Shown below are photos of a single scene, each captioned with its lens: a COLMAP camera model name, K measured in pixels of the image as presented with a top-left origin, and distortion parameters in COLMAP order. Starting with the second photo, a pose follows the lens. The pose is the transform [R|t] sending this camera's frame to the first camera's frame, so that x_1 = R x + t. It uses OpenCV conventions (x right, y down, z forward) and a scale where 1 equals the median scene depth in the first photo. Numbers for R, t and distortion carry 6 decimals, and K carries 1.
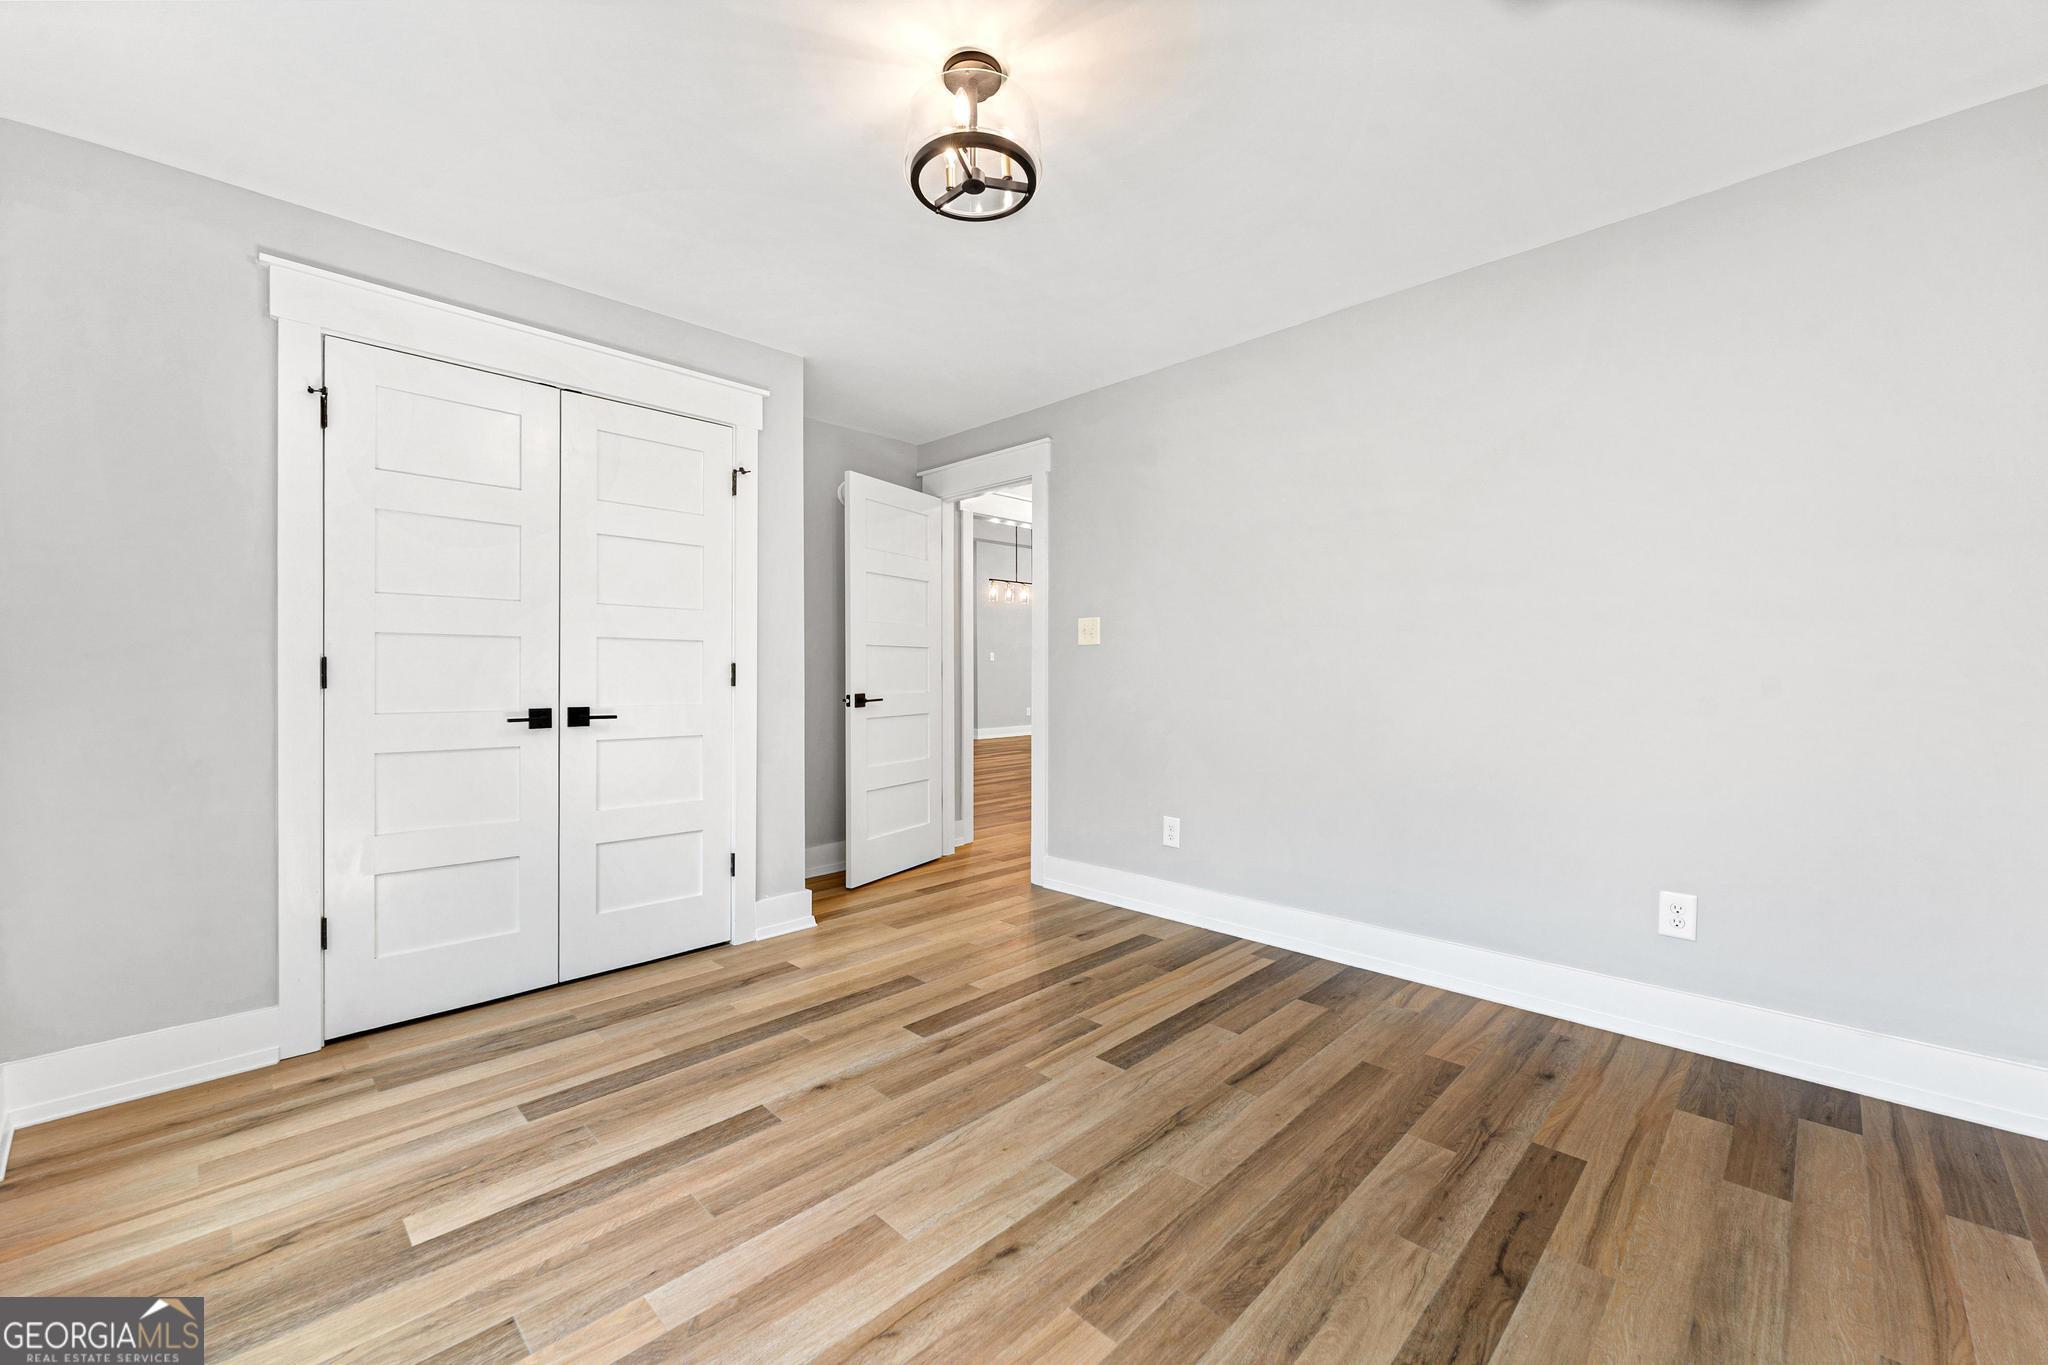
lens RADIAL K [[818.9, 0, 1025.2], [0, 818.9, 674.2], [0, 0, 1]] dist [-0.000193, -0.000021]
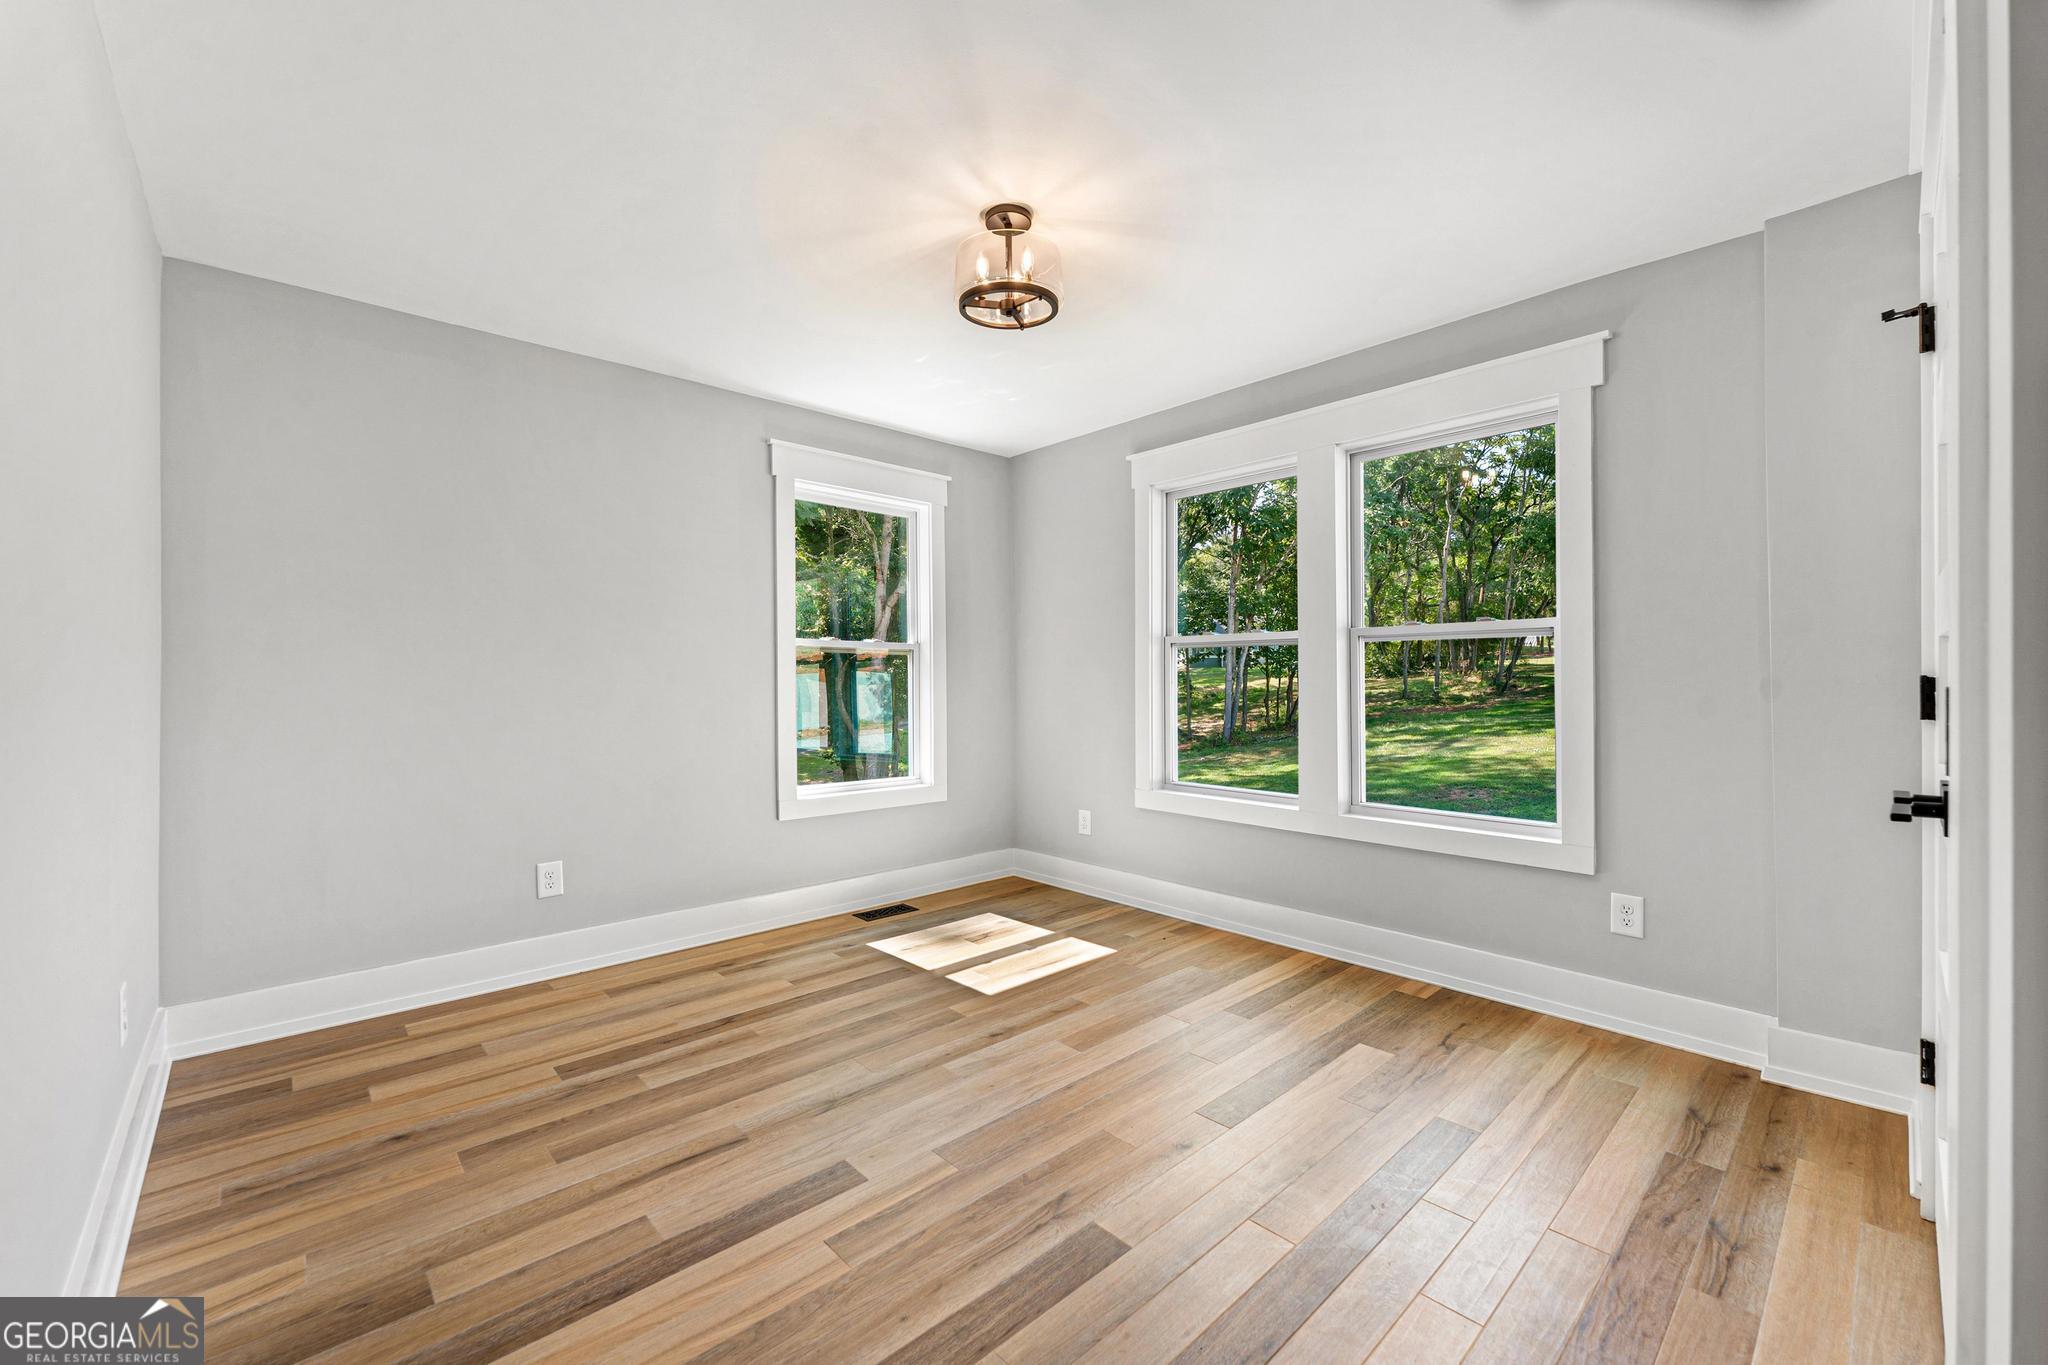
lens RADIAL K [[818.9, 0, 1022.7], [0, 818.9, 681.1], [0, 0, 1]] dist [-0.000193, -0.000021]
pose [[-0.999106, 0.005741, 0.041884, -0.111214], [0.005979, 0.999967, 0.005550, -0.026617], [-0.041851, 0.005795, -0.999107, 1.956510]]
